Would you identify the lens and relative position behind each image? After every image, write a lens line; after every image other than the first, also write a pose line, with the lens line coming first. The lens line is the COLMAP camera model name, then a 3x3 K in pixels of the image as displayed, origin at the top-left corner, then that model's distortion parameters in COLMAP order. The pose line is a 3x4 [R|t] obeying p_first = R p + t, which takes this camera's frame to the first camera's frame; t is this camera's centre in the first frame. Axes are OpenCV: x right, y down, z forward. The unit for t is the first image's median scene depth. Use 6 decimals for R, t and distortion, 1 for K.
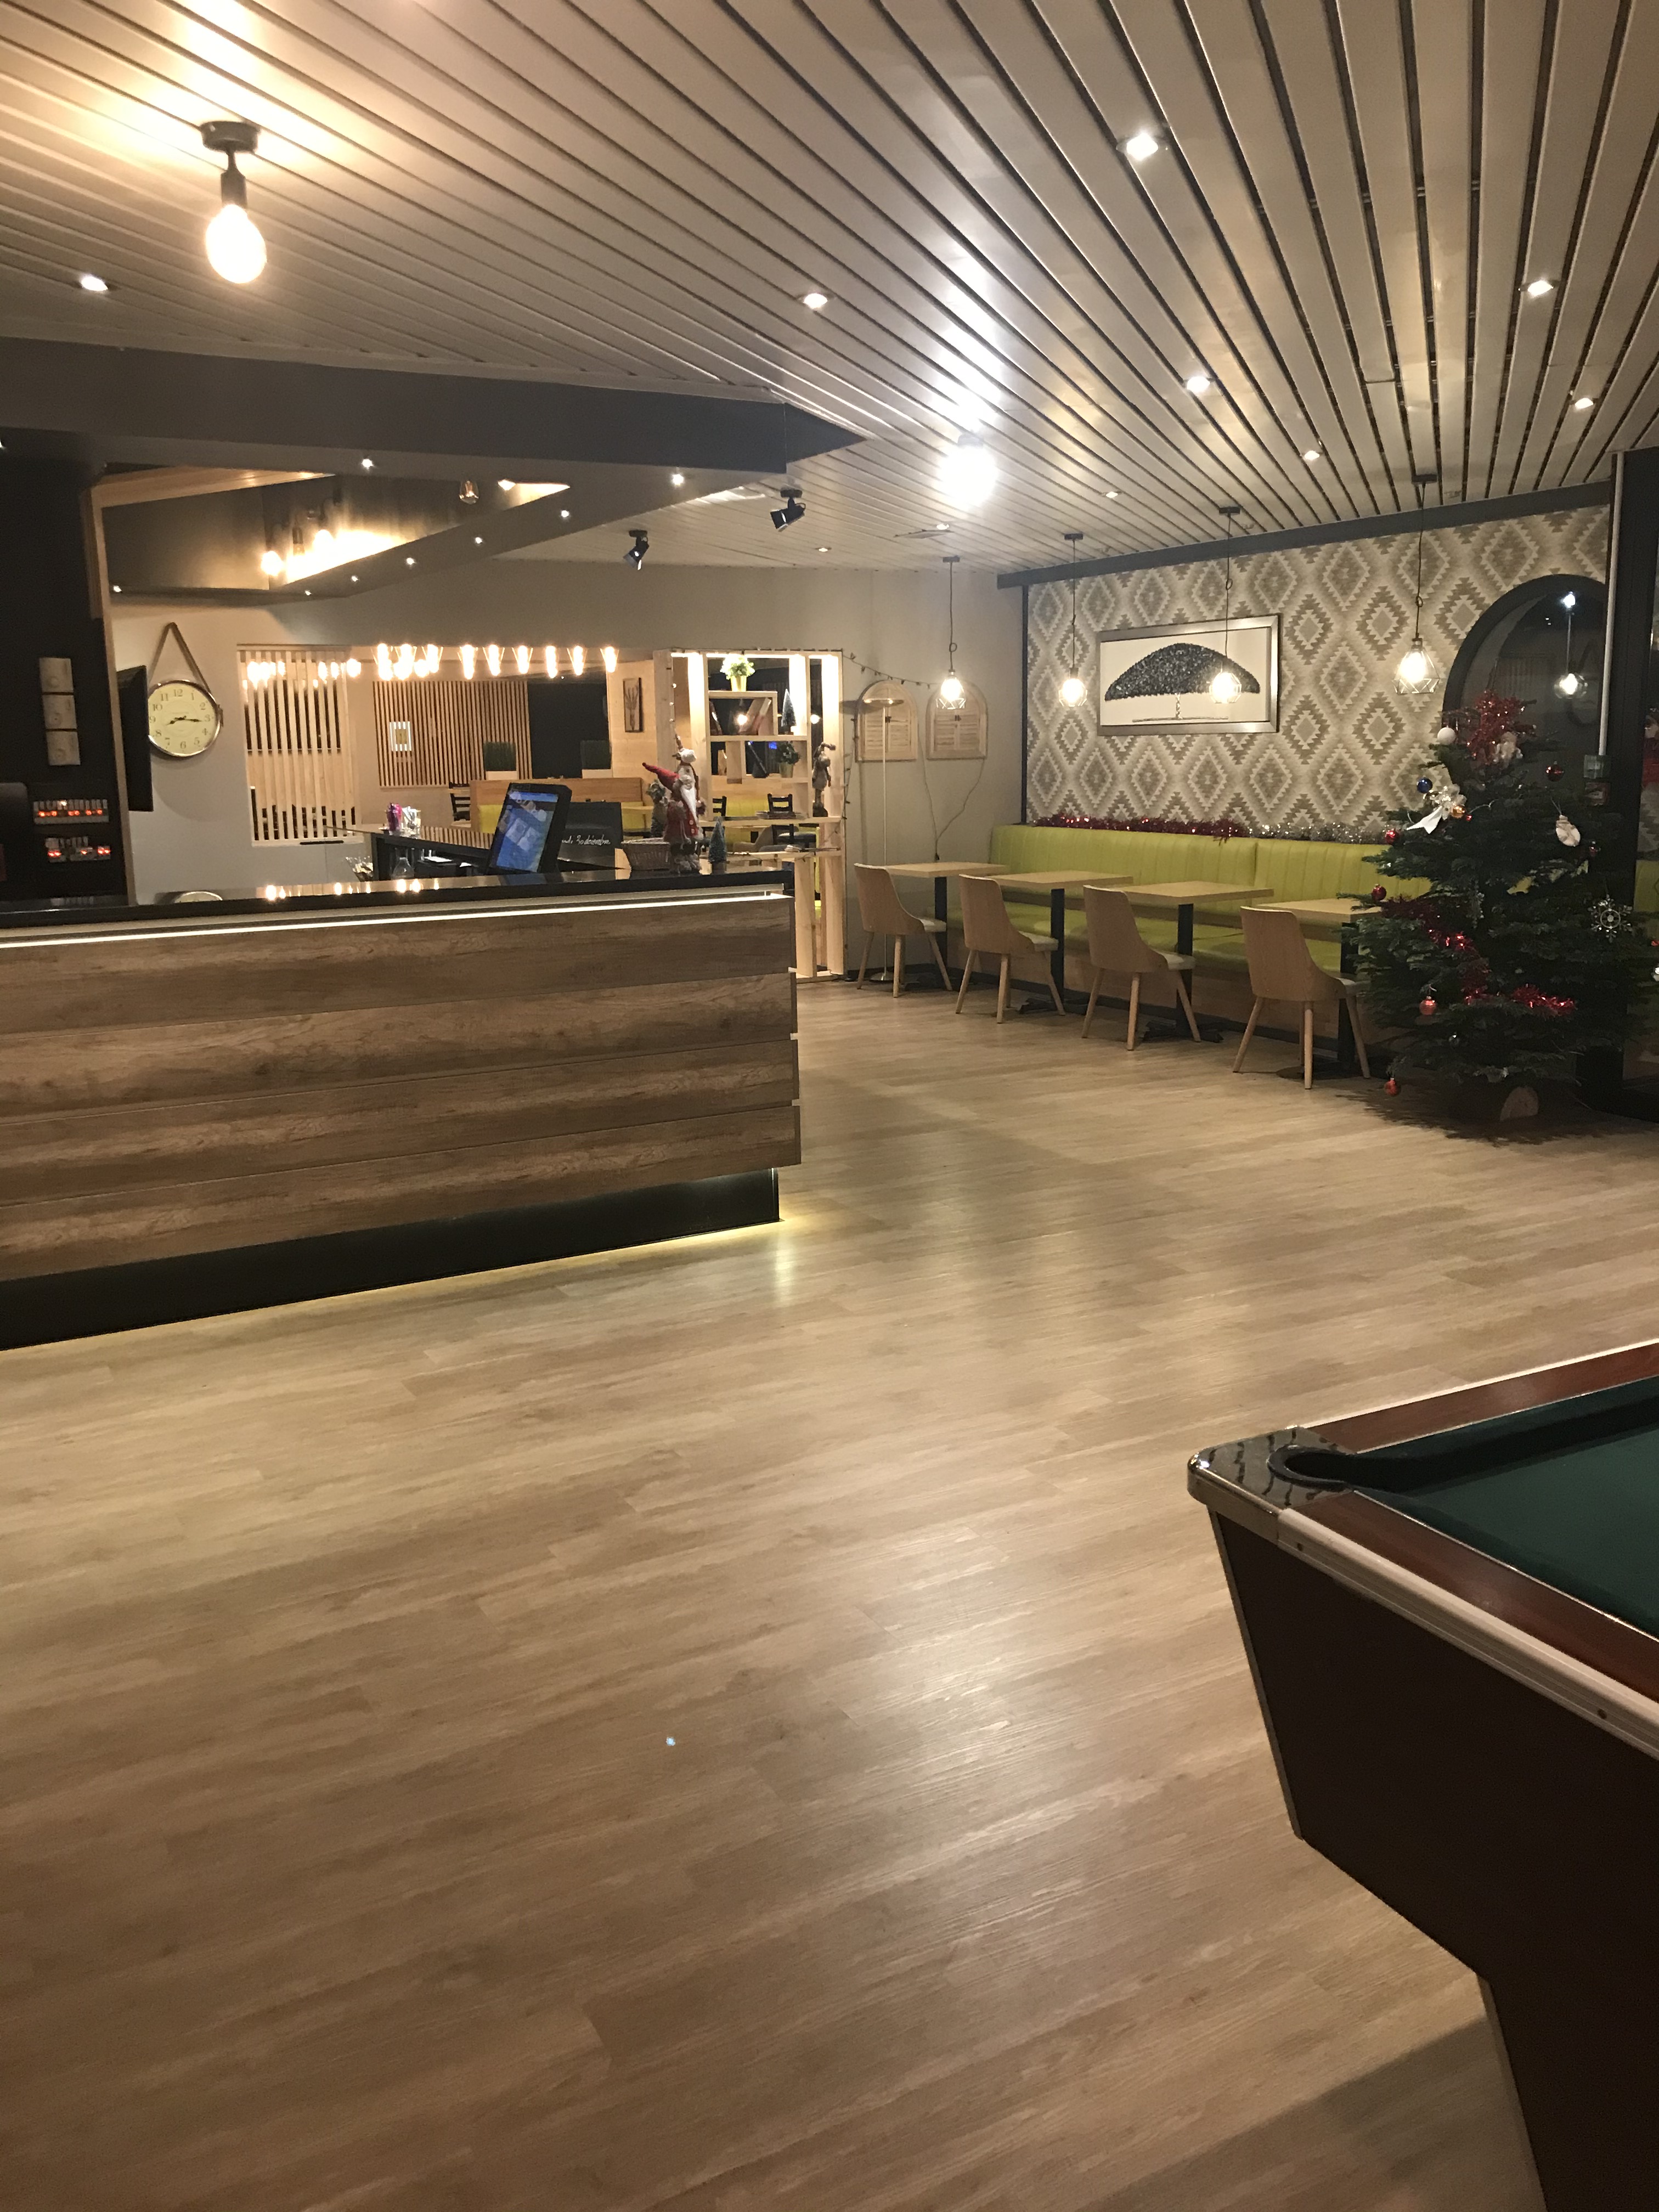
lens RADIAL K [[1809.9, 0, 829.5], [0, 1809.9, 1106.0], [0, 0, 1]] dist [0.121458, -0.365083]
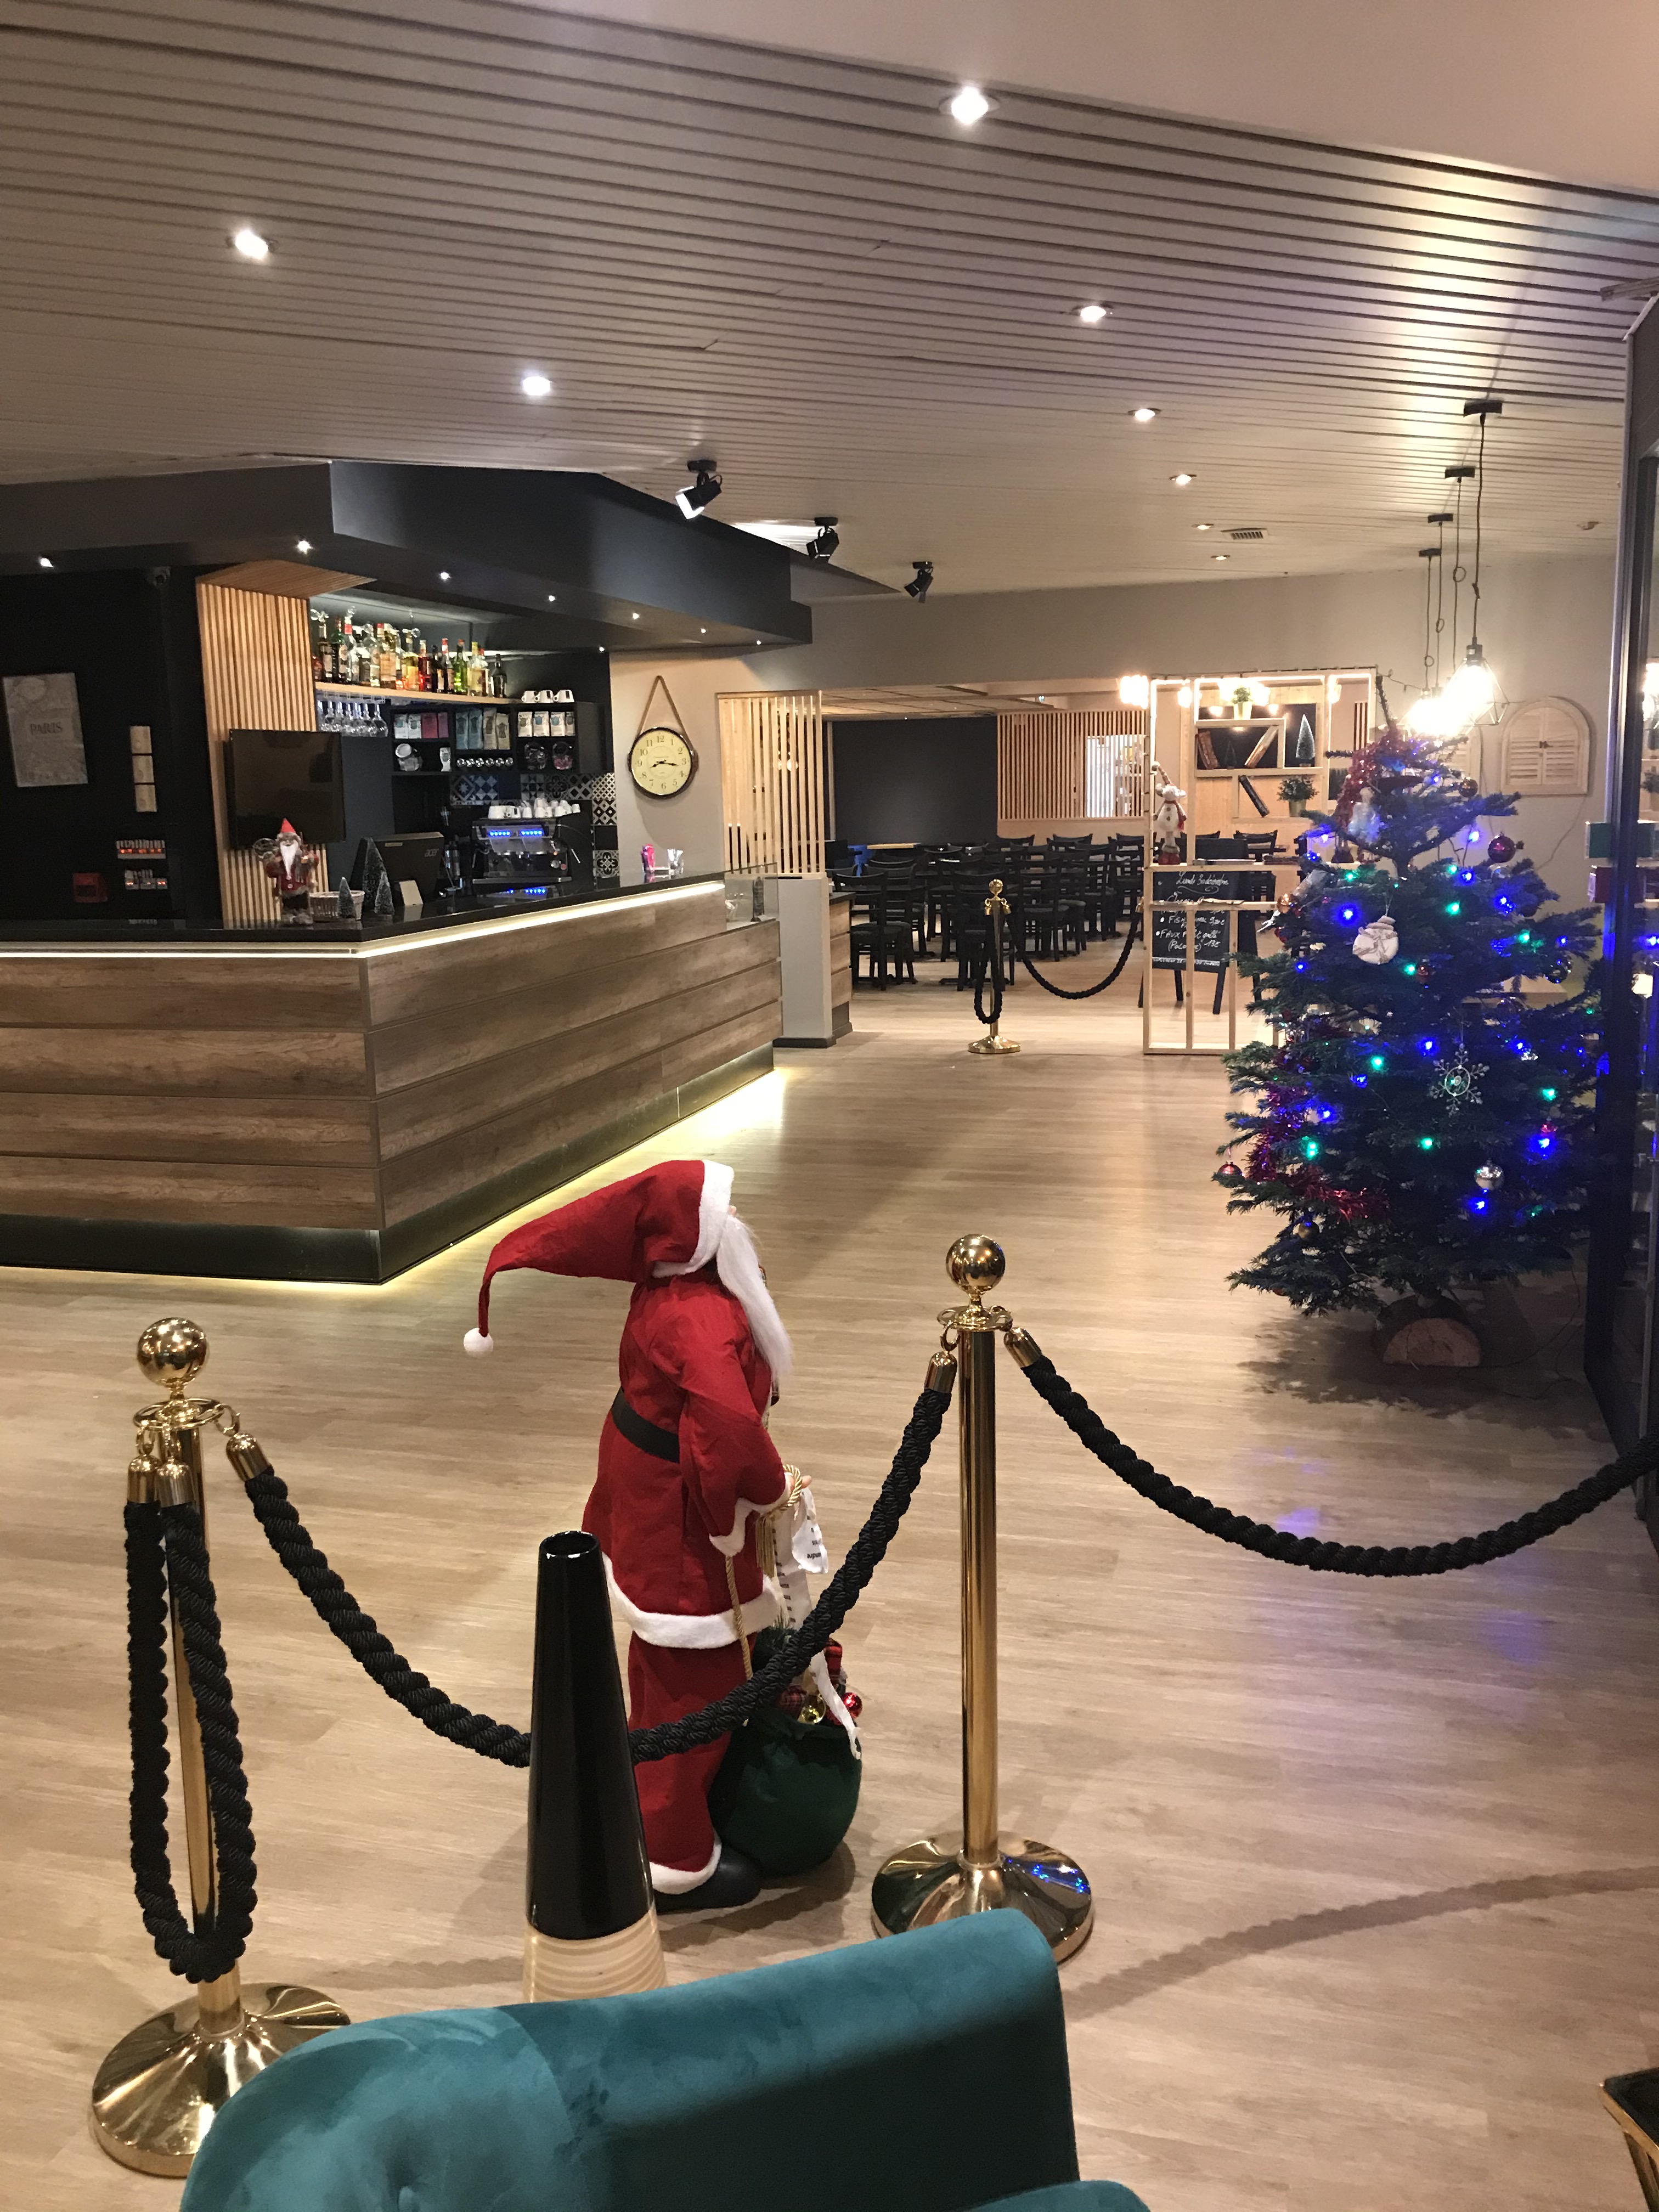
lens RADIAL K [[1819.4, 0, 829.5], [0, 1819.4, 1106.0], [0, 0, 1]] dist [0.086879, -0.257077]
pose [[0.716494, 0.123805, -0.686520, 0.574320], [-0.129205, 0.990650, 0.043804, -0.075468], [0.685524, 0.057316, 0.725791, 0.311659]]
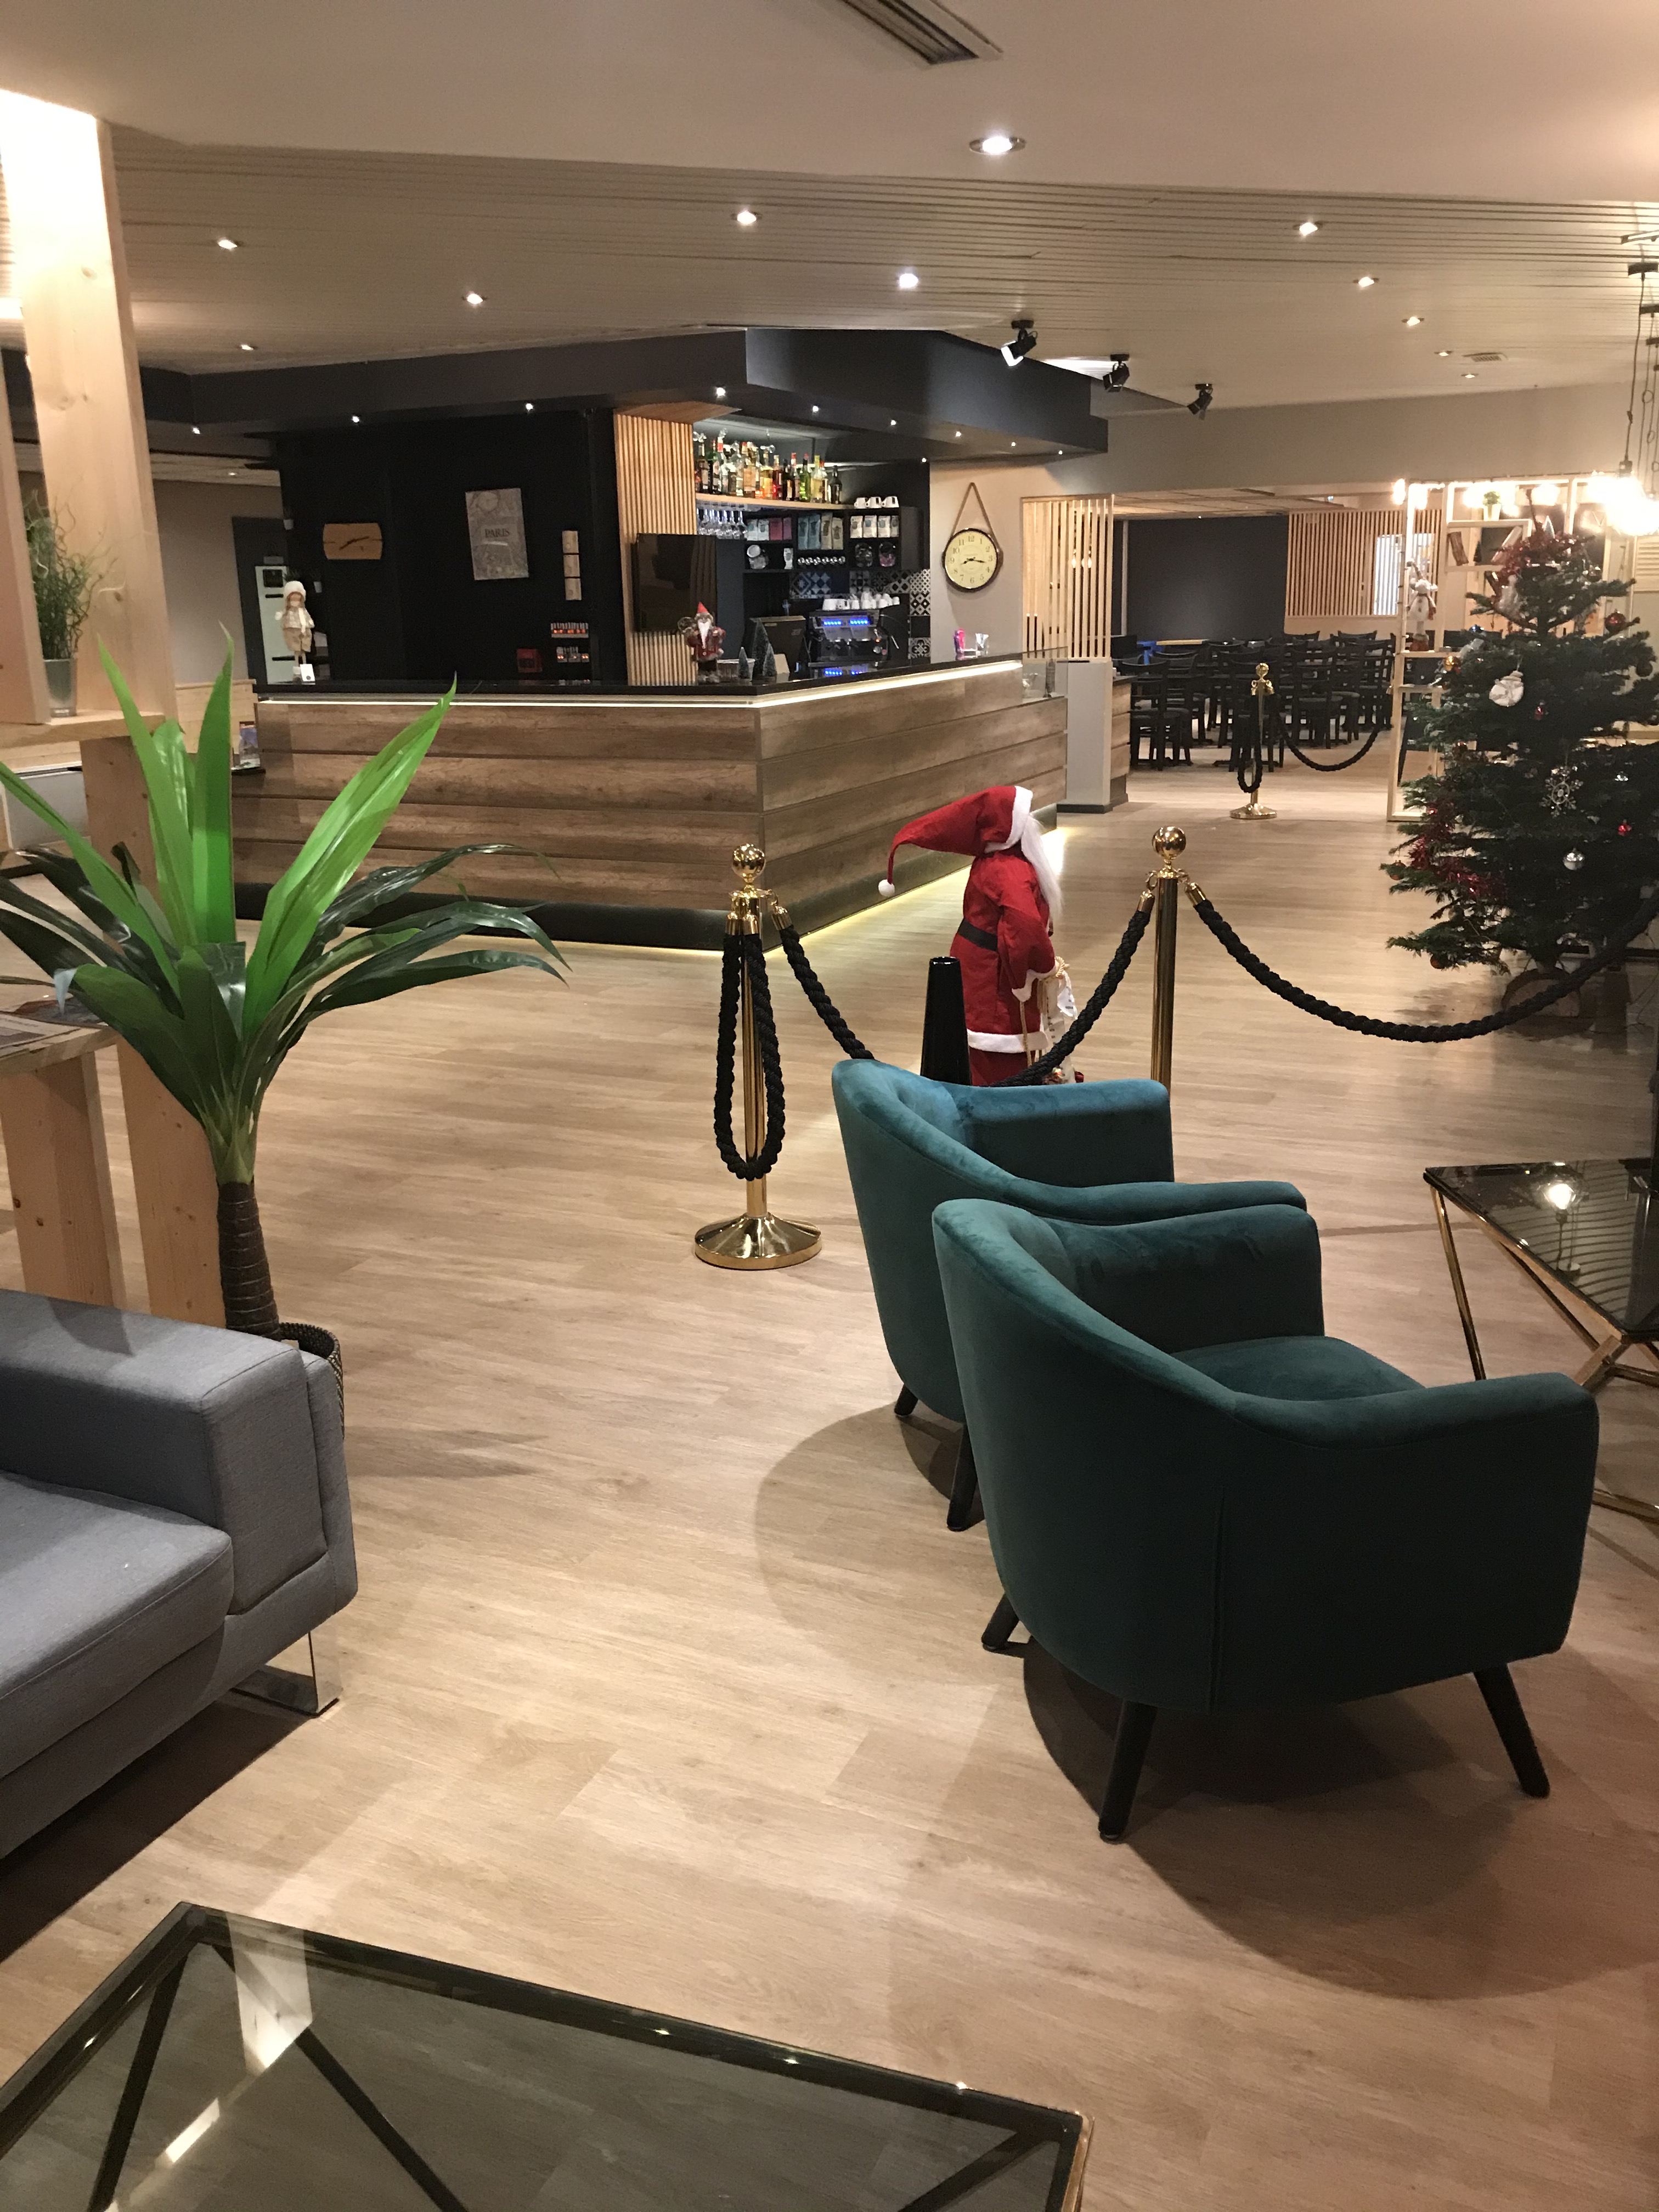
lens RADIAL K [[1809.9, 0, 829.5], [0, 1809.9, 1106.0], [0, 0, 1]] dist [0.121458, -0.365083]
pose [[0.599406, 0.221790, -0.769105, 0.748717], [-0.147651, 0.974994, 0.166091, -0.039932], [0.786710, 0.014003, 0.617164, 0.148682]]
